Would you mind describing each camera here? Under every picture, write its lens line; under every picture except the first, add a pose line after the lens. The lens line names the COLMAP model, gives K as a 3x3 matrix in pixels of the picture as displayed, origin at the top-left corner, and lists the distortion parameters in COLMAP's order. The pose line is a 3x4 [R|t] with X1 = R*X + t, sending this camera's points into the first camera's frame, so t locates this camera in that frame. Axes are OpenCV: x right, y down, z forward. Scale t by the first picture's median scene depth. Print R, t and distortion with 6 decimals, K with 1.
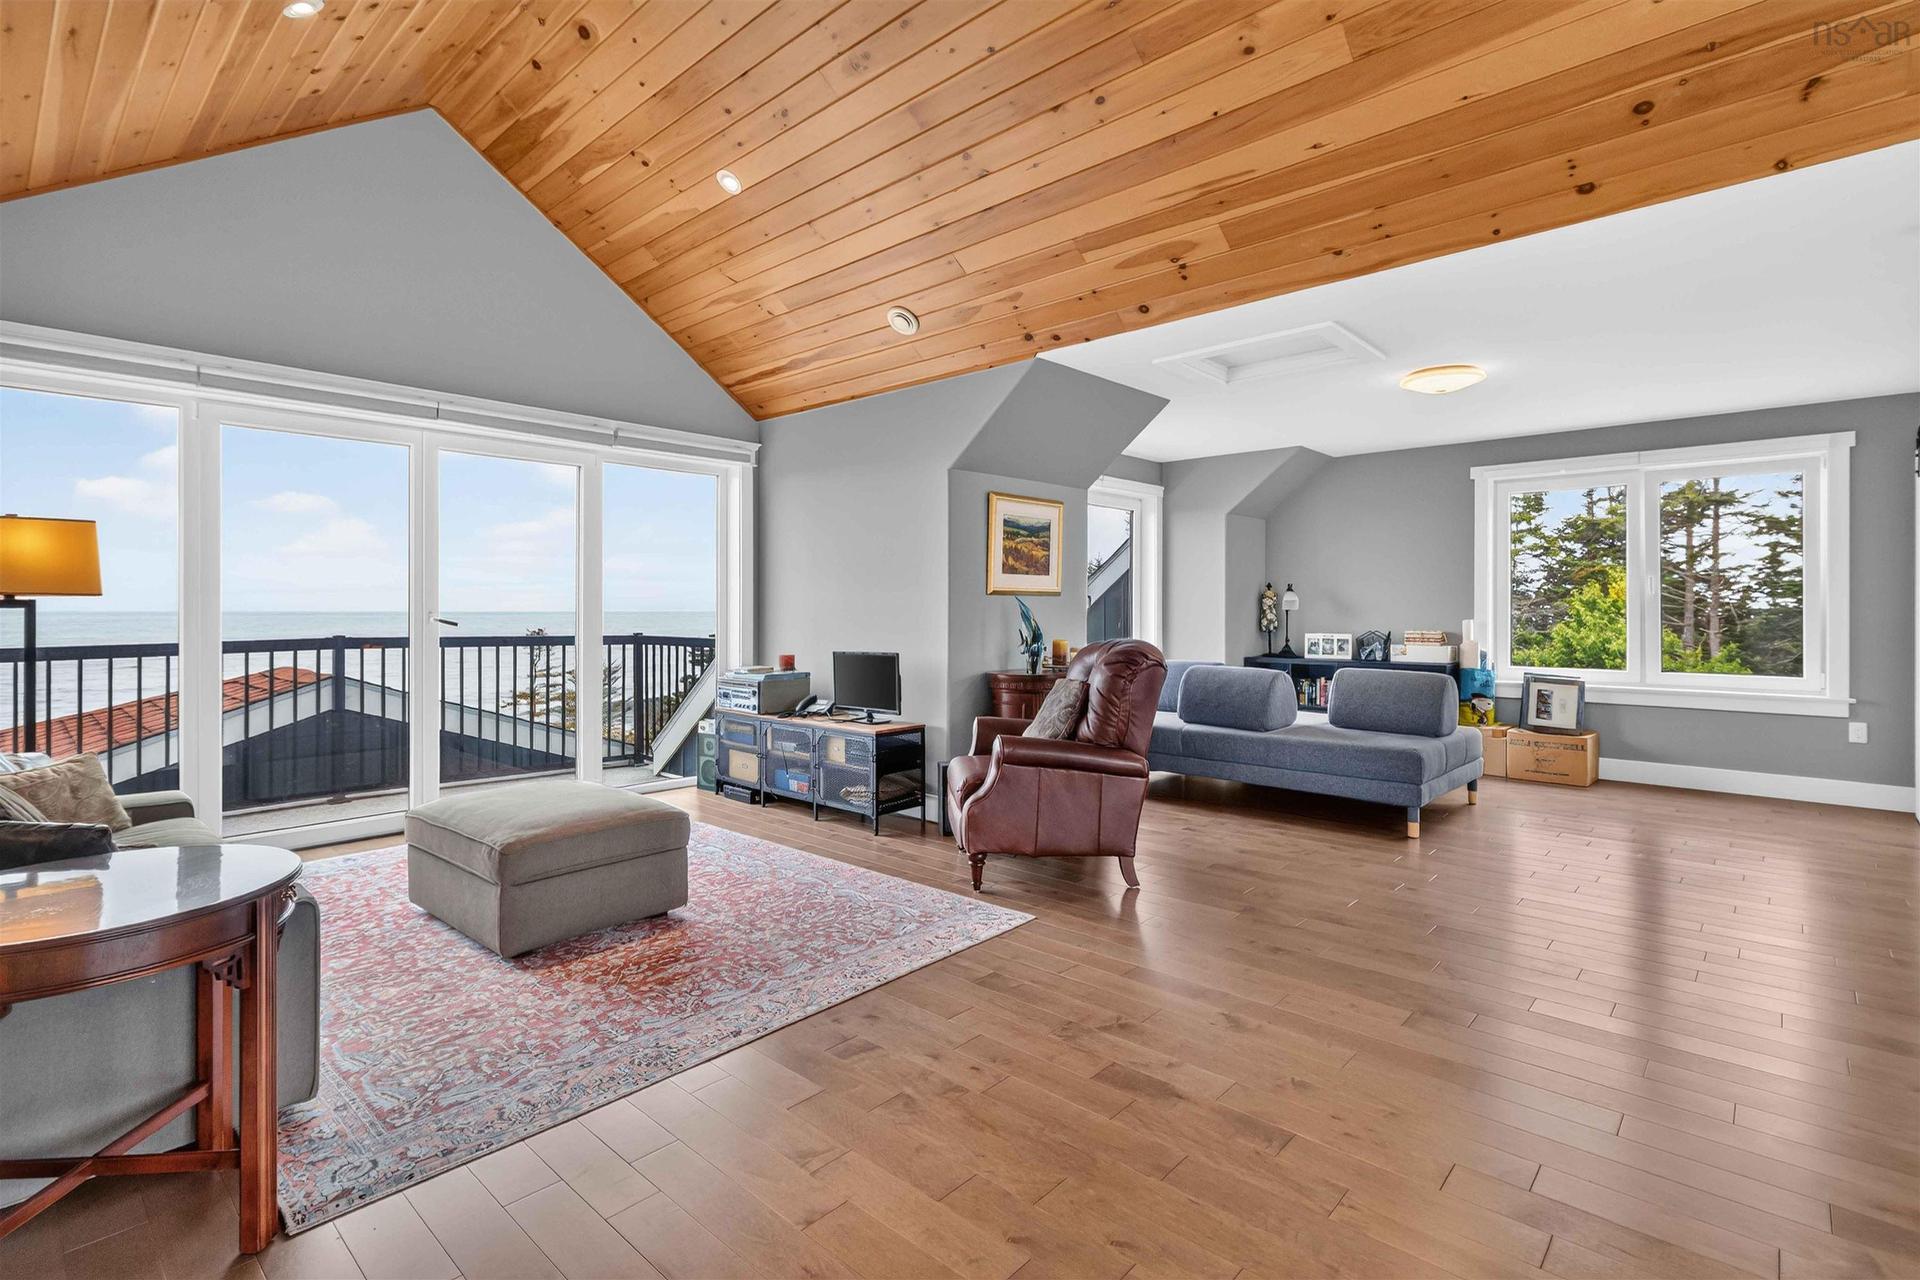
lens RADIAL K [[897.8, 0, 965.2], [0, 897.8, 623.7], [0, 0, 1]] dist [0.002684, 0.001103]
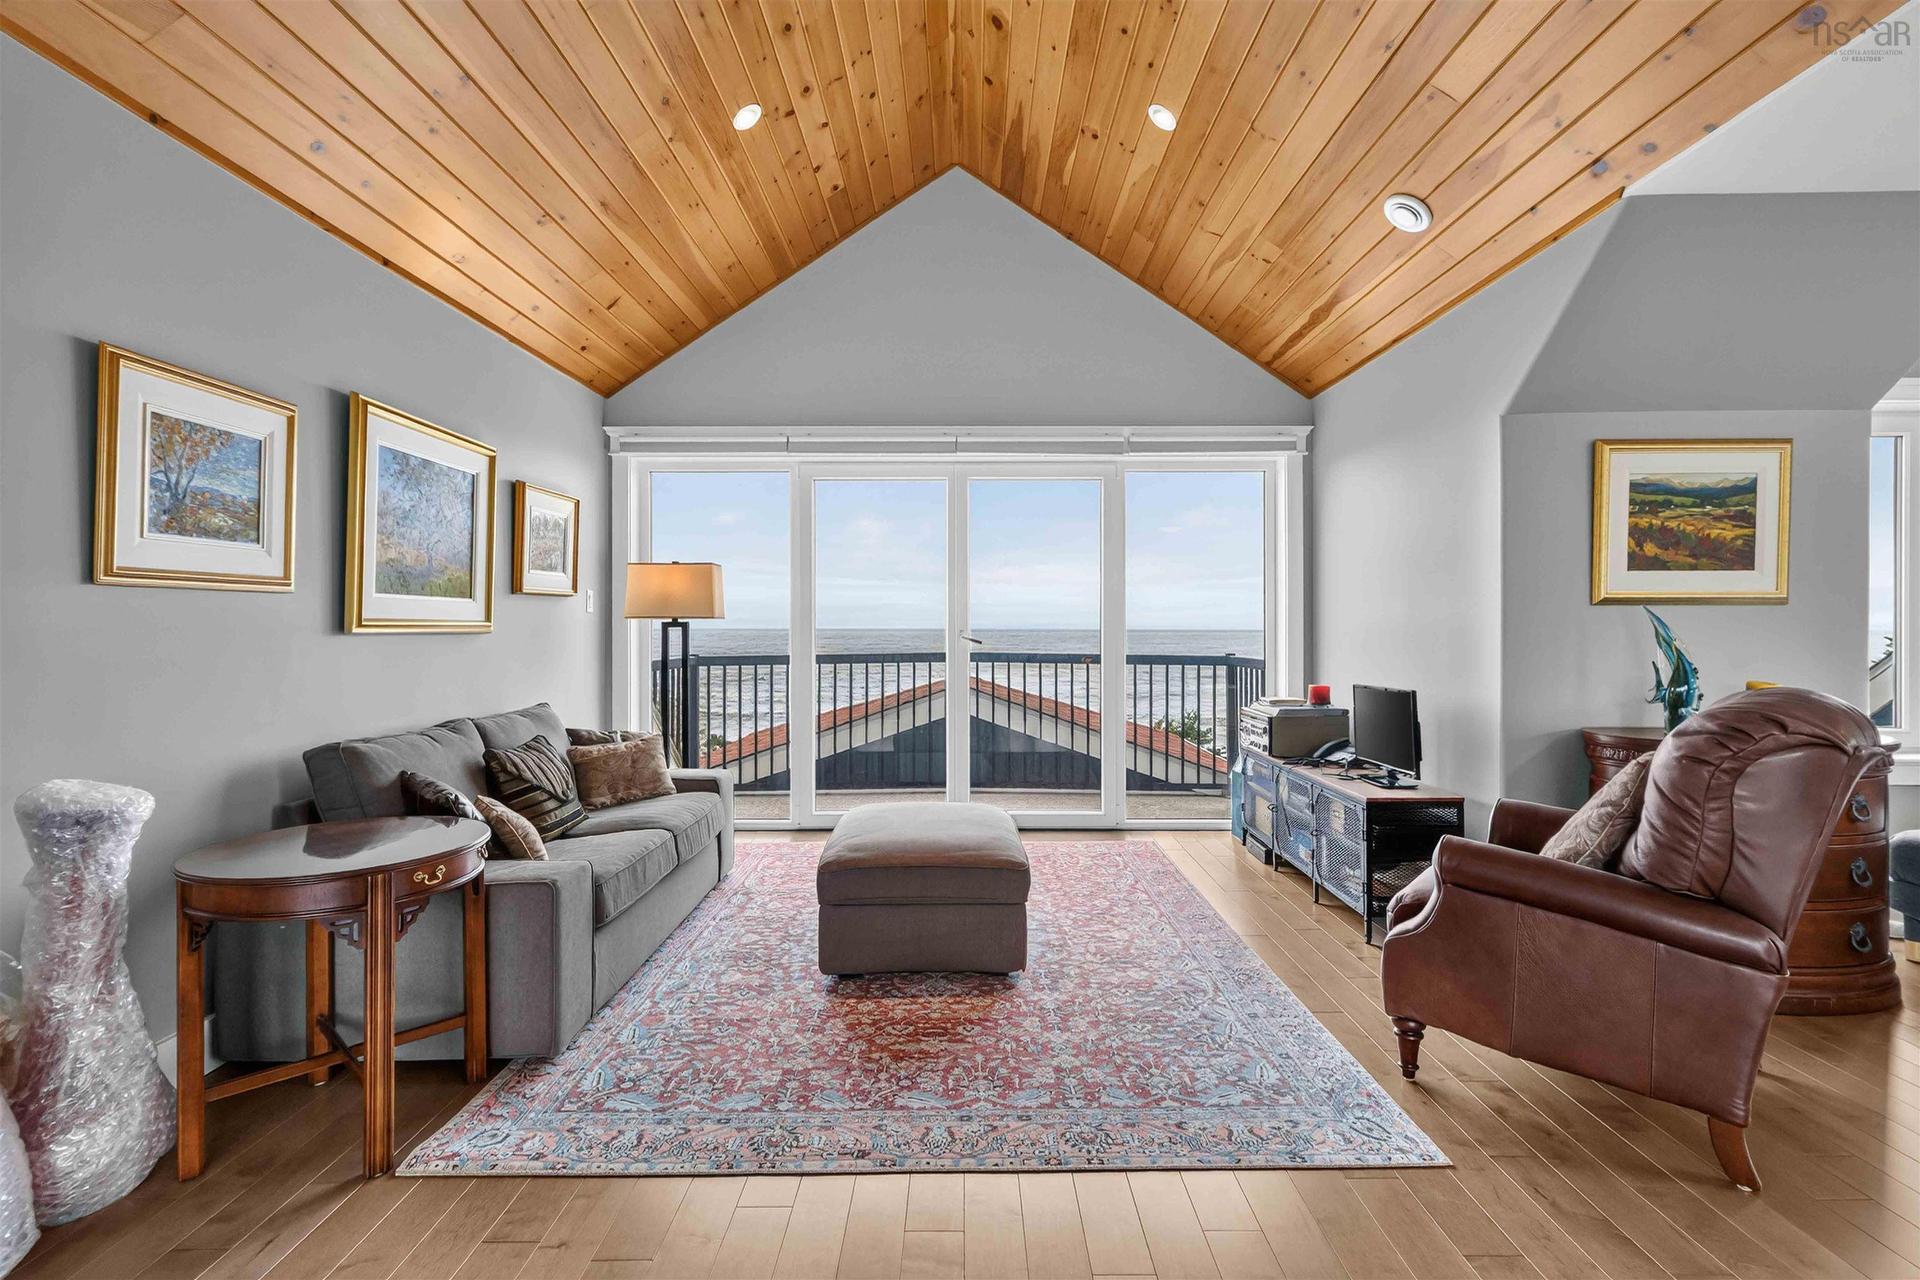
lens RADIAL K [[900.7, 0, 968.0], [0, 900.7, 635.0], [0, 0, 1]] dist [0.003107, 0.000876]
pose [[0.673266, 0.005840, -0.739377, 0.233136], [-0.011342, 0.999933, -0.002430, -0.005798], [0.739313, 0.010022, 0.673287, 0.298882]]
